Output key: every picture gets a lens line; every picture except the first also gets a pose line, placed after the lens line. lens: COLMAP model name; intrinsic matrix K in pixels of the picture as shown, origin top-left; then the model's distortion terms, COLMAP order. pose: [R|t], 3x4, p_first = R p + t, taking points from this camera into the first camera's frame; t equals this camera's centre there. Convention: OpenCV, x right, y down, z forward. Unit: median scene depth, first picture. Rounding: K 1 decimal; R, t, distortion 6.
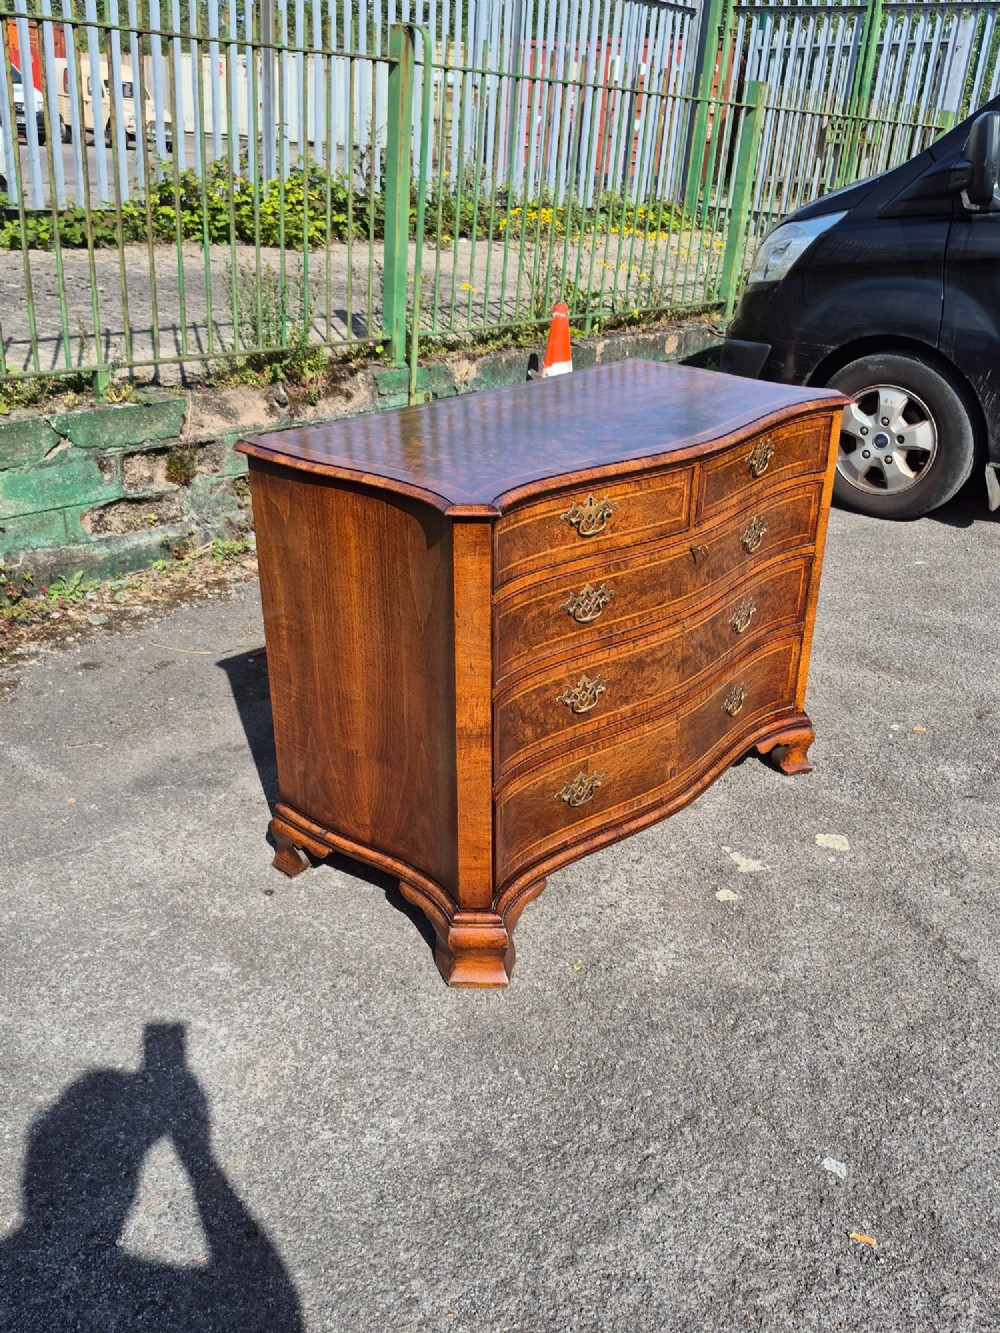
lens RADIAL K [[1146.2, 0, 500.0], [0, 1146.2, 666.5], [0, 0, 1]] dist [0.122479, -0.186853]
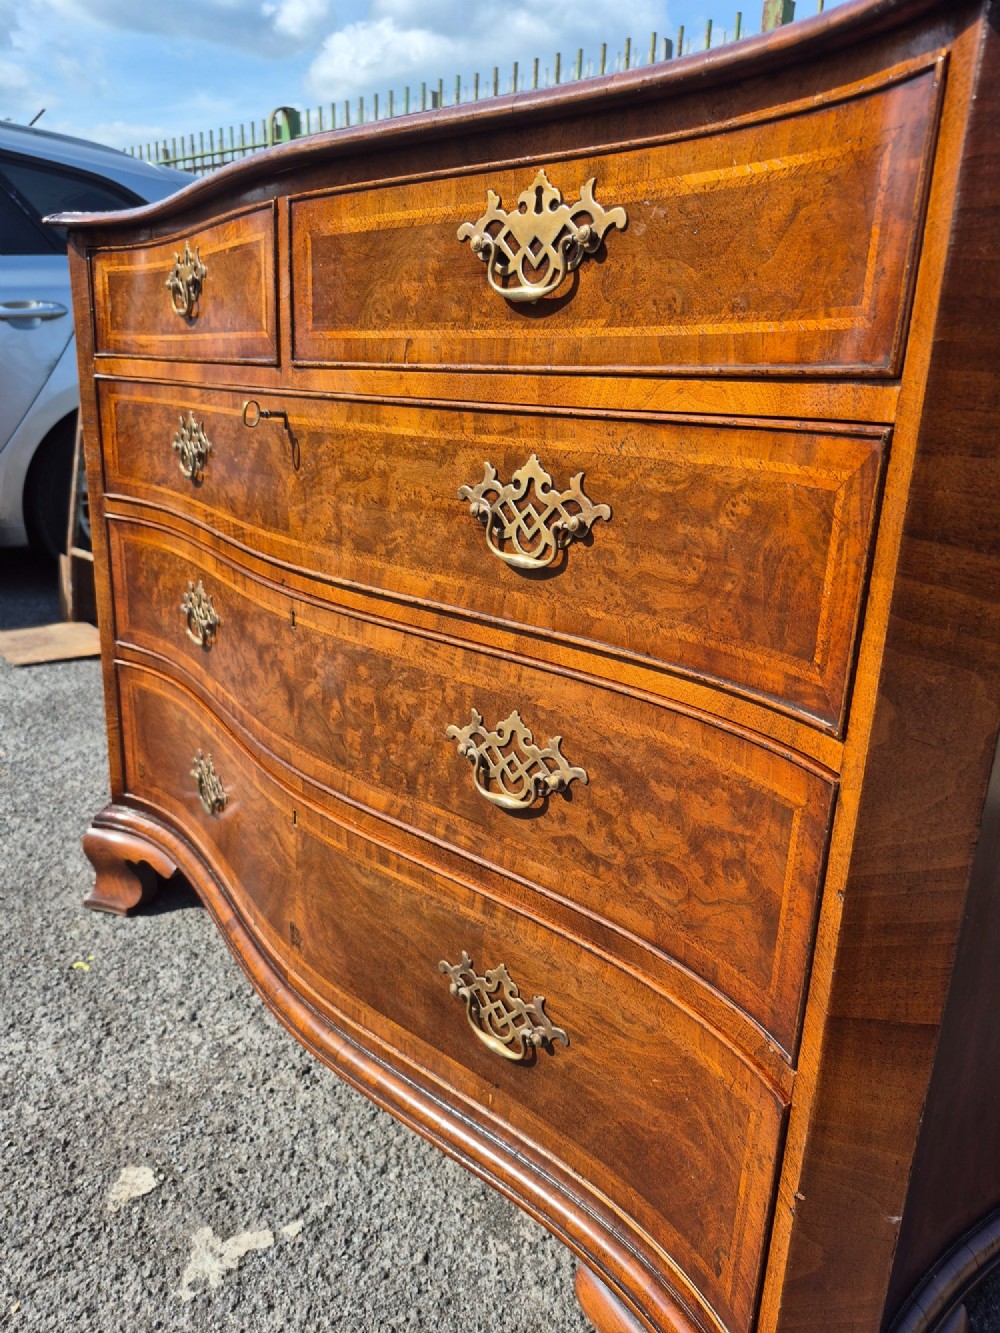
lens RADIAL K [[929.6, 0, 501.3], [0, 929.6, 673.8], [0, 0, 1]] dist [0.078345, -0.087689]
pose [[-0.084408, 0.278836, -0.956622, 0.316521], [-0.467531, 0.836725, 0.285141, -0.096732], [0.879937, 0.471319, 0.059739, 0.658440]]
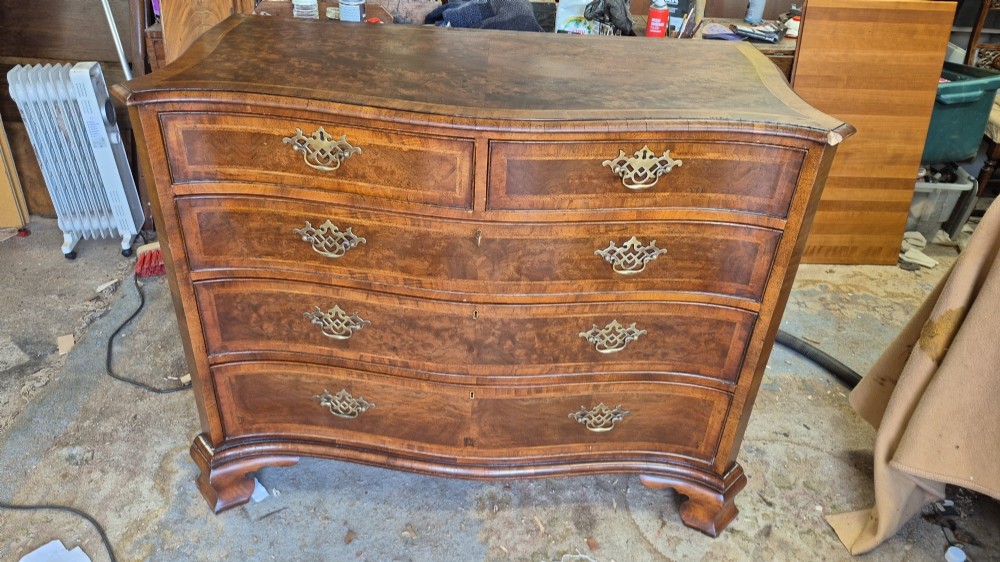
lens RADIAL K [[684.3, 0, 487.9], [0, 684.3, 283.5], [0, 0, 1]] dist [0.087700, -0.000208]
pose [[0.679225, 0.414211, -0.605873, 0.306233], [-0.353817, 0.908058, 0.224150, -0.113230], [0.643013, 0.062120, 0.763331, 0.360063]]
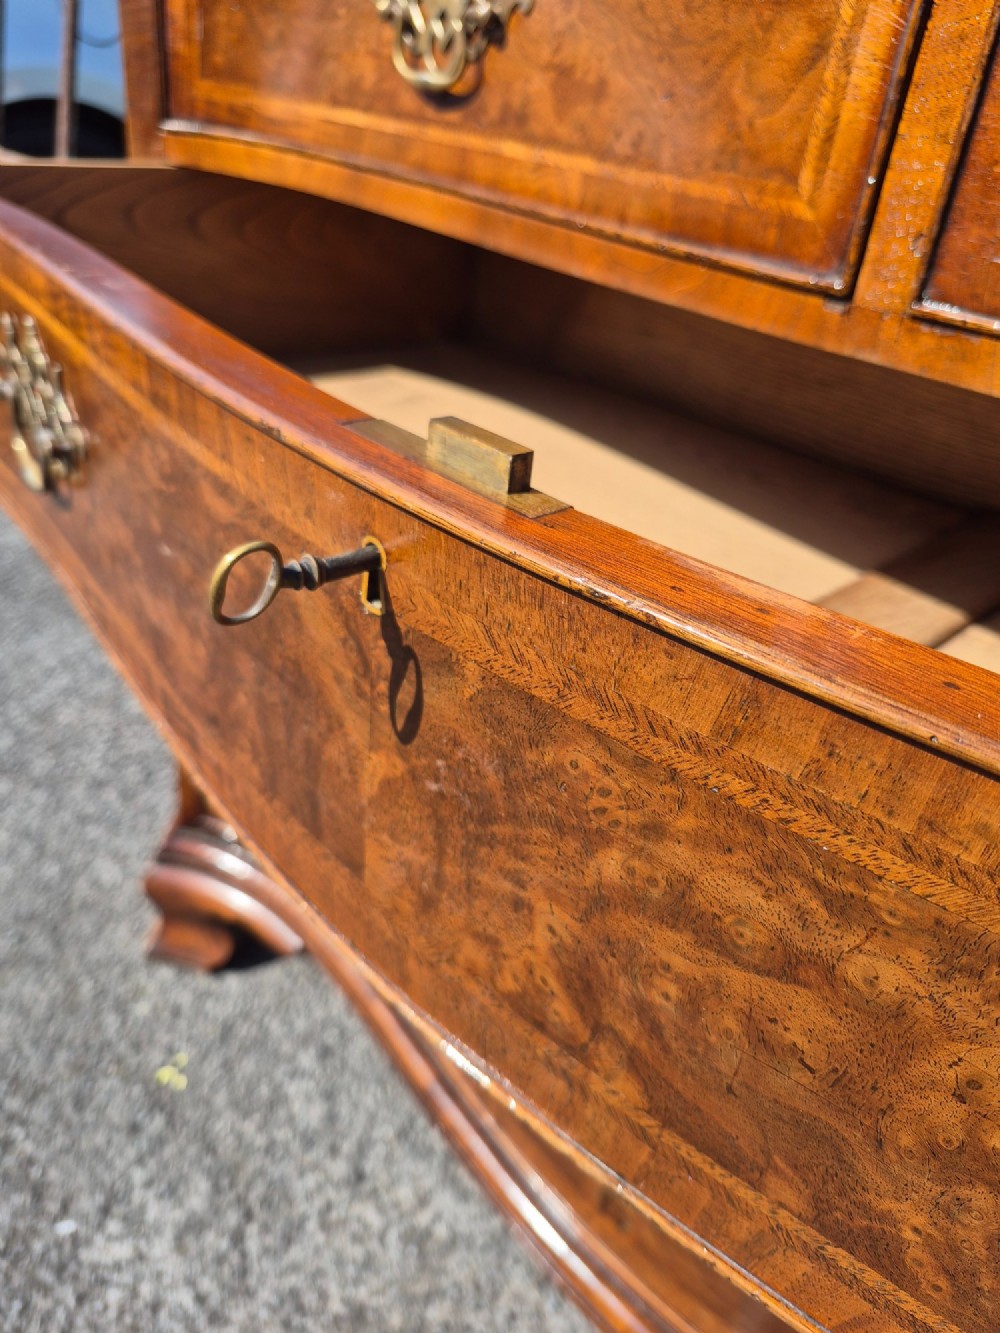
lens RADIAL K [[970.9, 0, 500.2], [0, 970.9, 661.1], [0, 0, 1]] dist [-0.000093, -0.031112]
pose [[-0.008554, 0.501750, -0.864970, 0.194063], [-0.521931, 0.735586, 0.431859, -0.067782], [0.852945, 0.455149, 0.255586, 0.557842]]
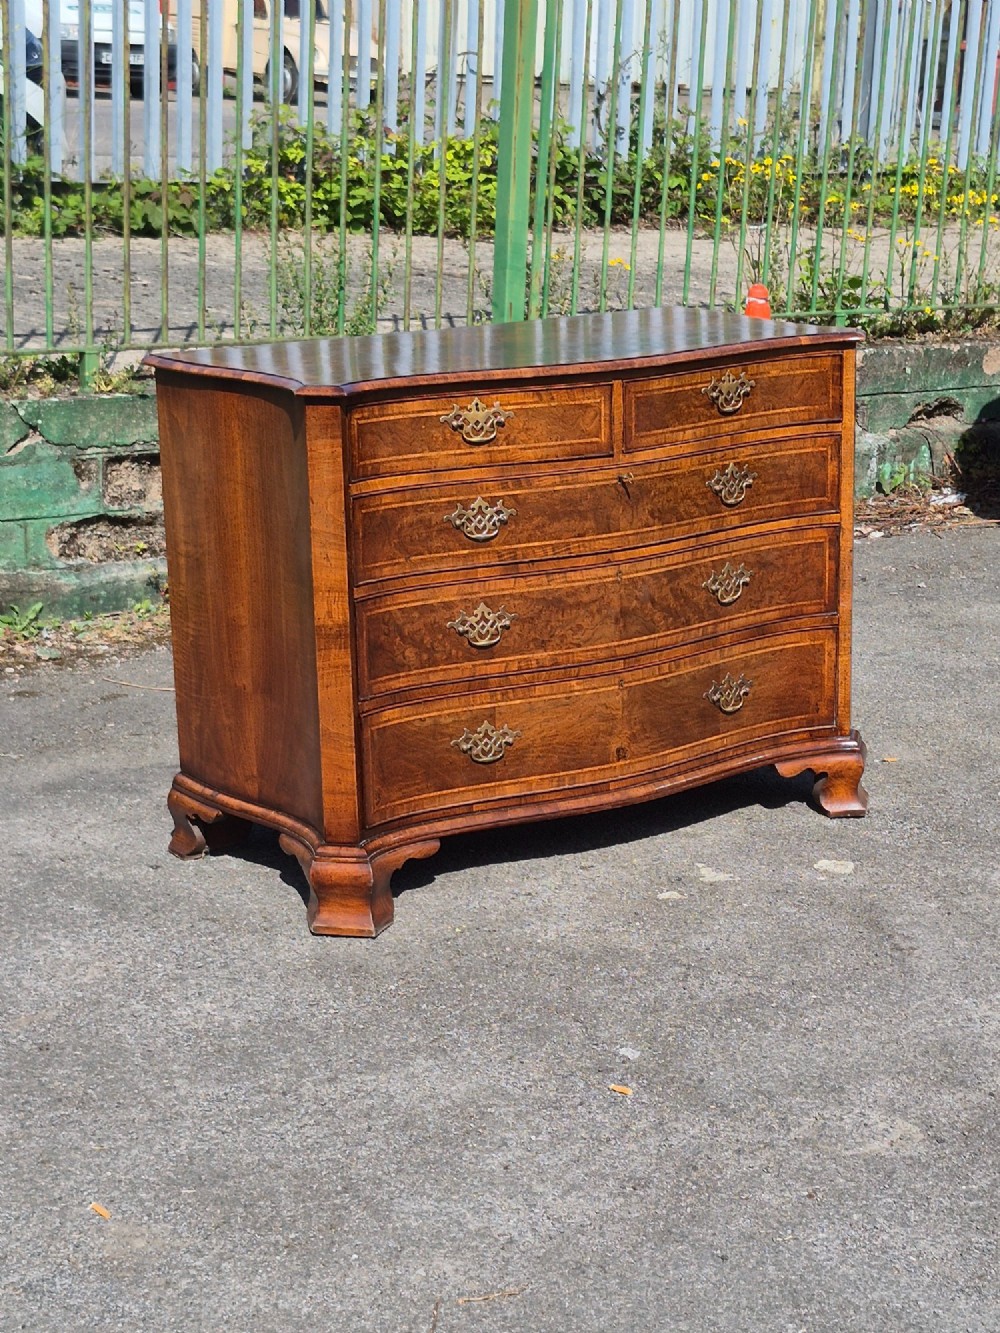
lens RADIAL K [[2421.0, 0, 504.1], [0, 2421.0, 693.7], [0, 0, 1]] dist [0.115292, 0.329700]
pose [[0.976180, 0.031884, -0.214606, 0.294114], [-0.069412, 0.983051, -0.169683, 0.234840], [0.205559, 0.180537, 0.961848, -0.486230]]
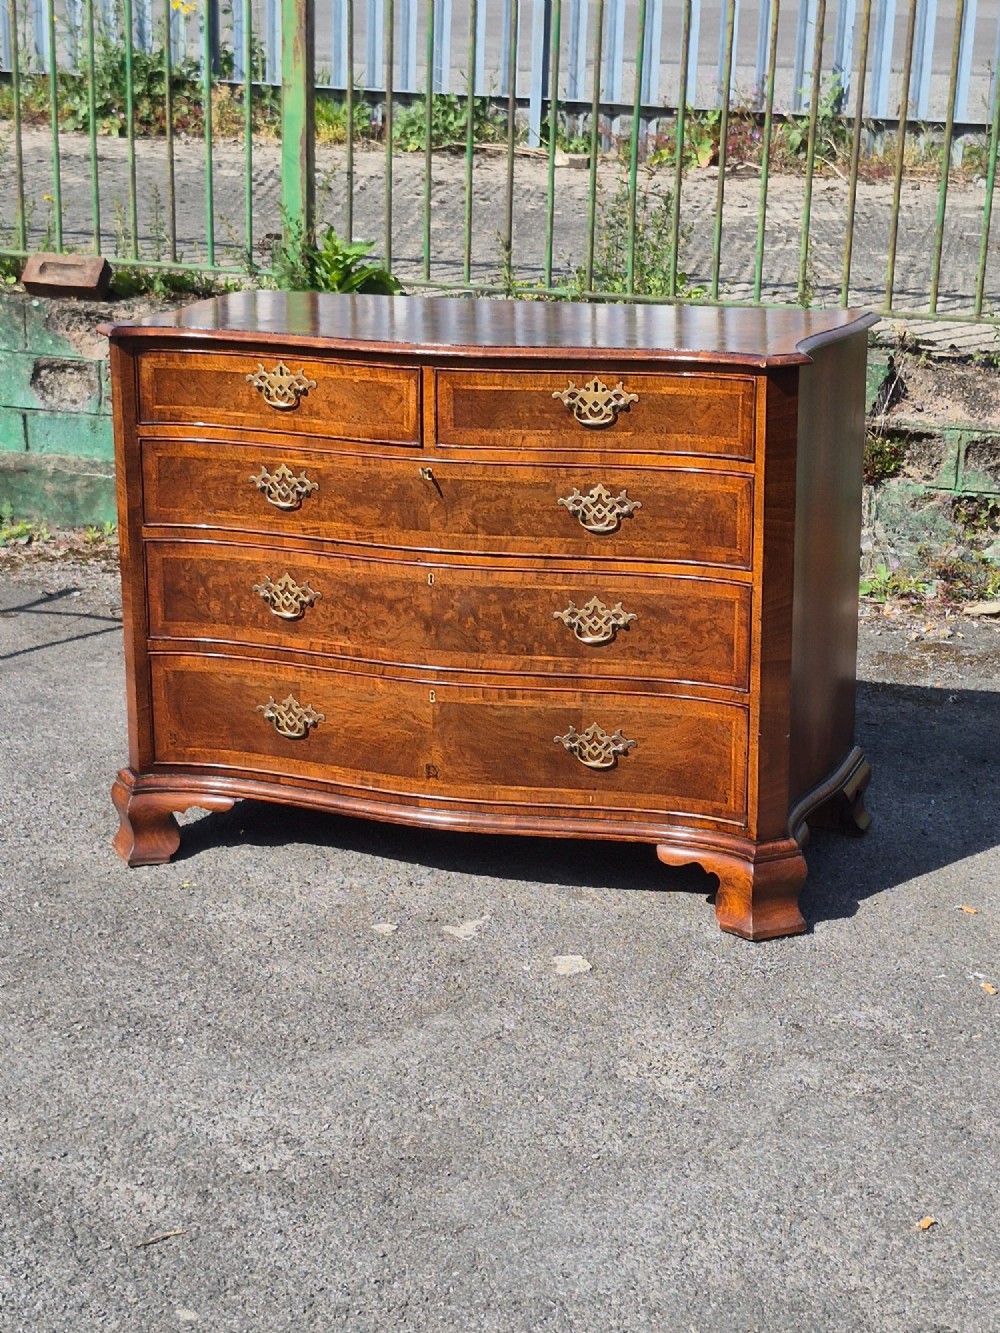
lens RADIAL K [[2421.0, 0, 504.1], [0, 2421.0, 693.7], [0, 0, 1]] dist [0.115292, 0.329700]
pose [[0.429110, 0.237988, -0.871336, 1.045587], [-0.382412, 0.921811, 0.063446, -0.052275], [0.818307, 0.305984, 0.486567, 0.148082]]
